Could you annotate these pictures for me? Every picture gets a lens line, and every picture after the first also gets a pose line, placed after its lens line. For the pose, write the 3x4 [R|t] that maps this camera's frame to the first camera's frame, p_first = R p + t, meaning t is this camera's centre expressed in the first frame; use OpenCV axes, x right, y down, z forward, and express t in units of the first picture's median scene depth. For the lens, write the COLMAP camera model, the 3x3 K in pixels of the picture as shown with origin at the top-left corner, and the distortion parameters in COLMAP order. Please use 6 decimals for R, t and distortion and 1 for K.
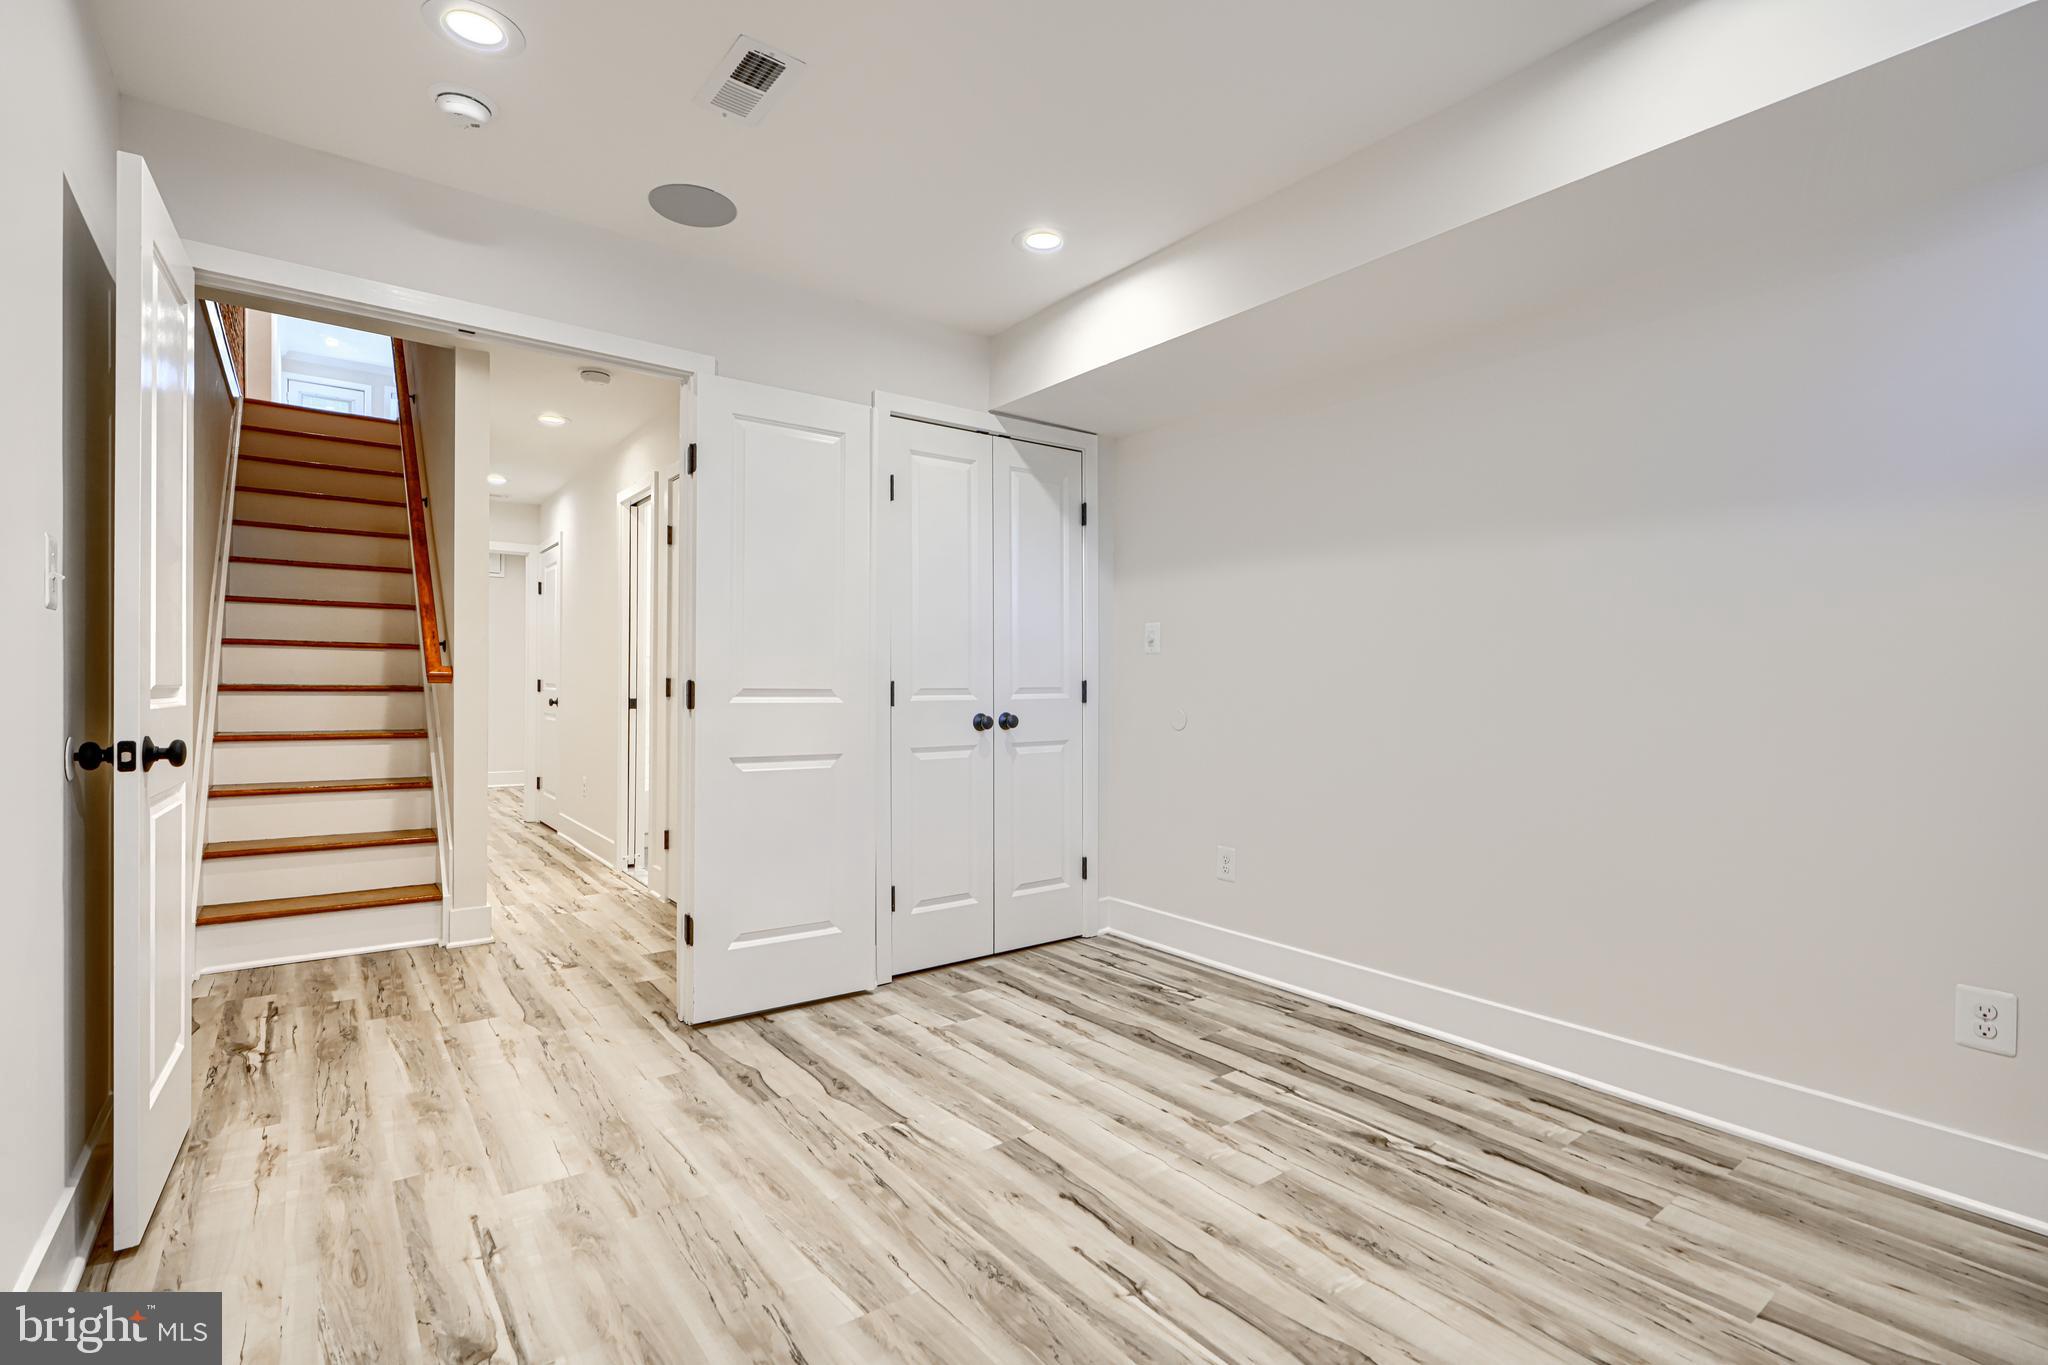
lens RADIAL K [[931.7, 0, 1019.5], [0, 931.7, 697.6], [0, 0, 1]] dist [0.000942, 0.000438]
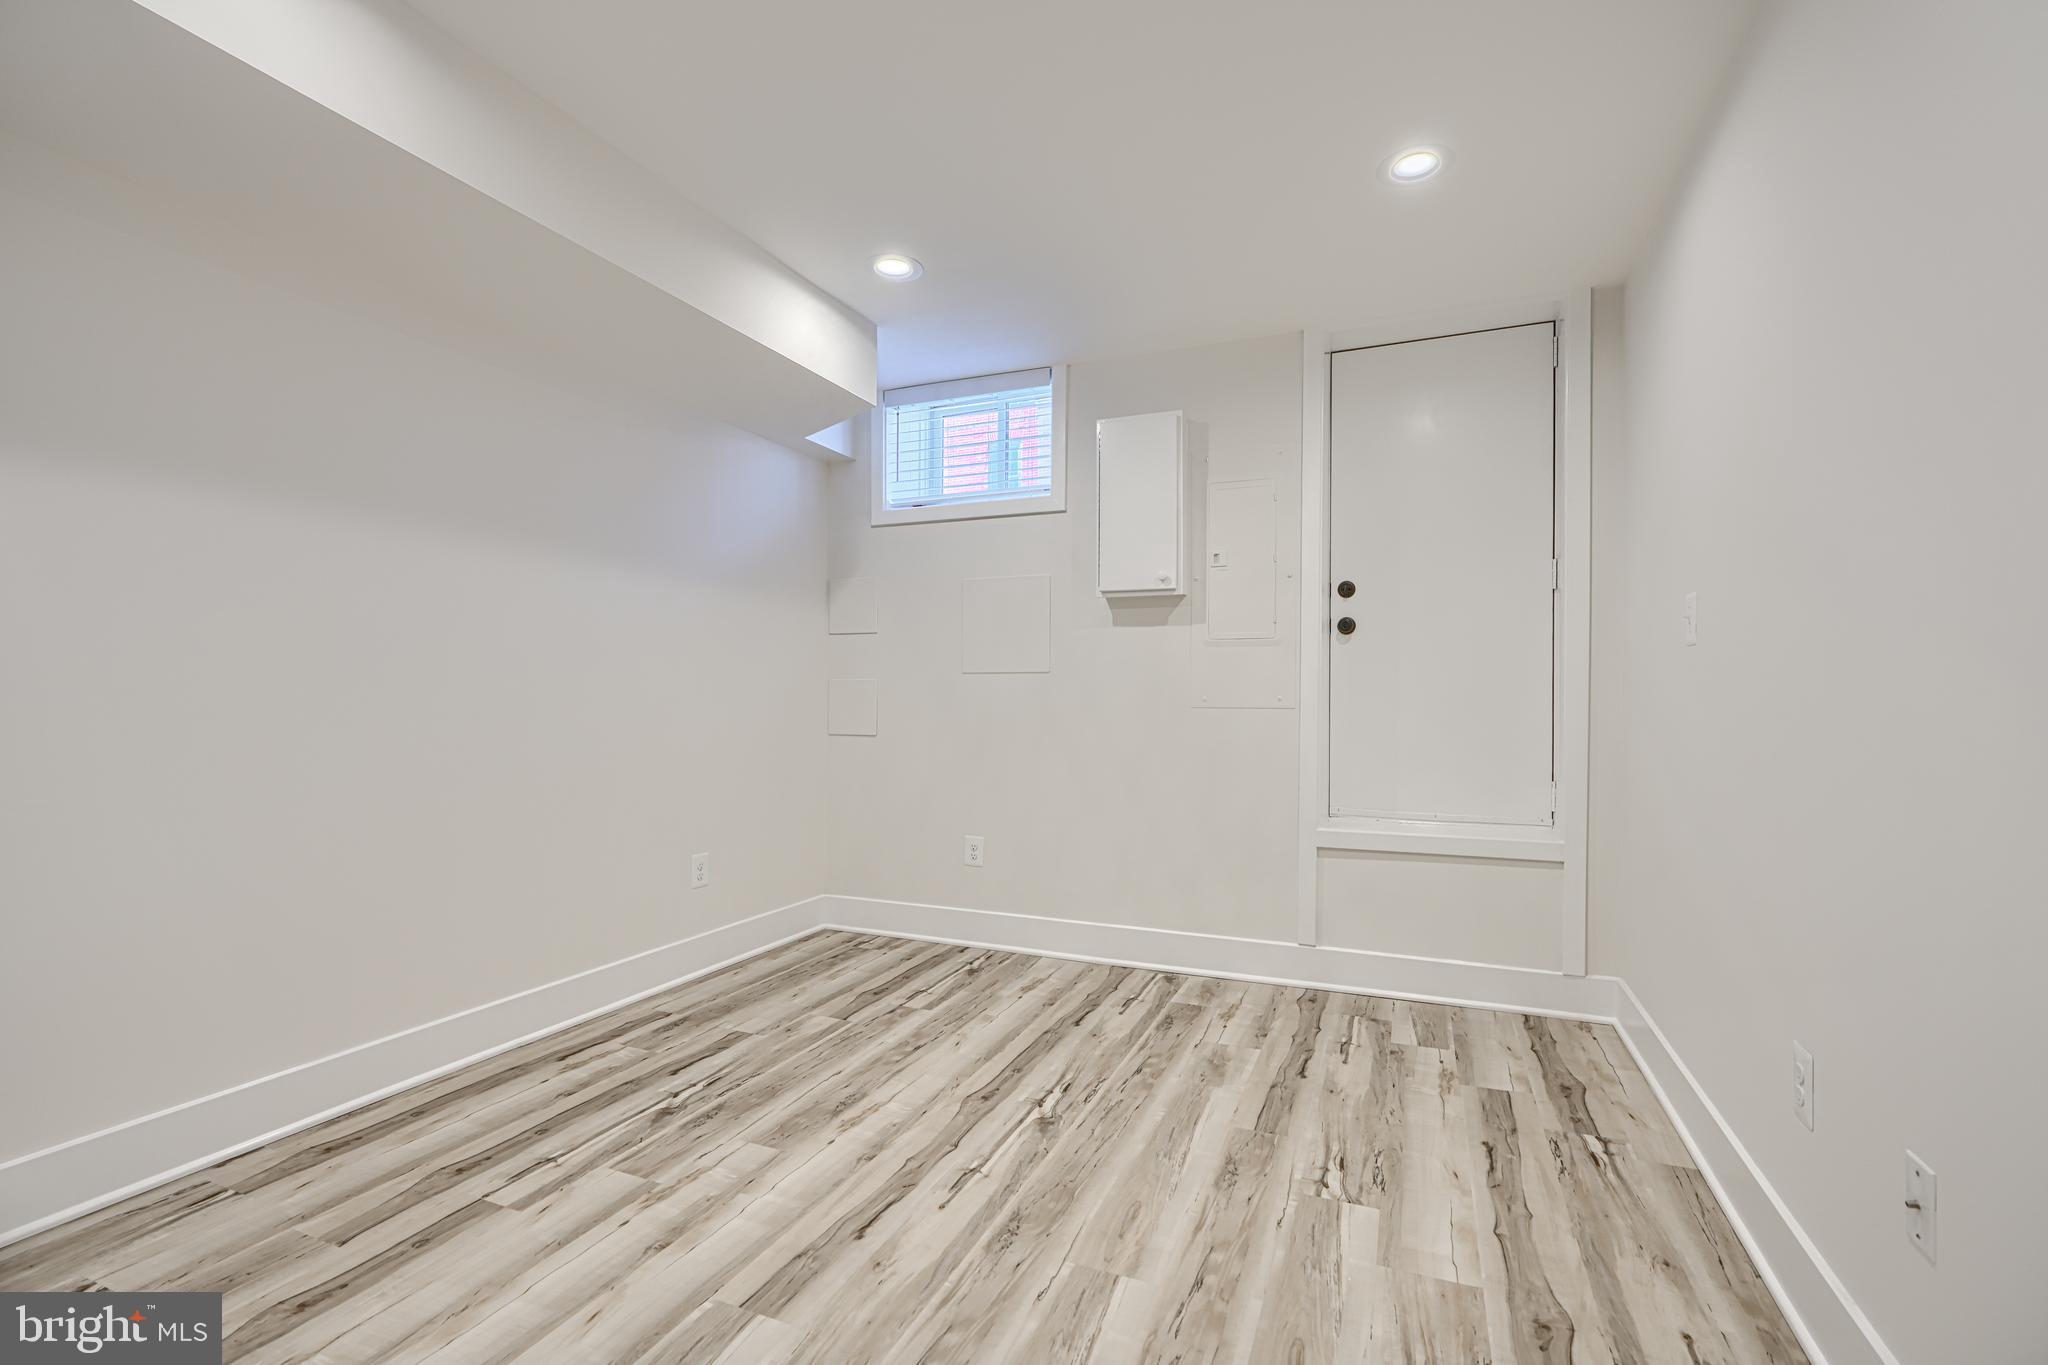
lens RADIAL K [[931.7, 0, 1019.5], [0, 931.7, 697.6], [0, 0, 1]] dist [0.000942, 0.000438]
pose [[-0.496765, -0.011253, 0.867812, -0.782053], [0.002605, 0.999892, 0.014457, -0.017971], [-0.867881, 0.009442, -0.496682, 1.231826]]
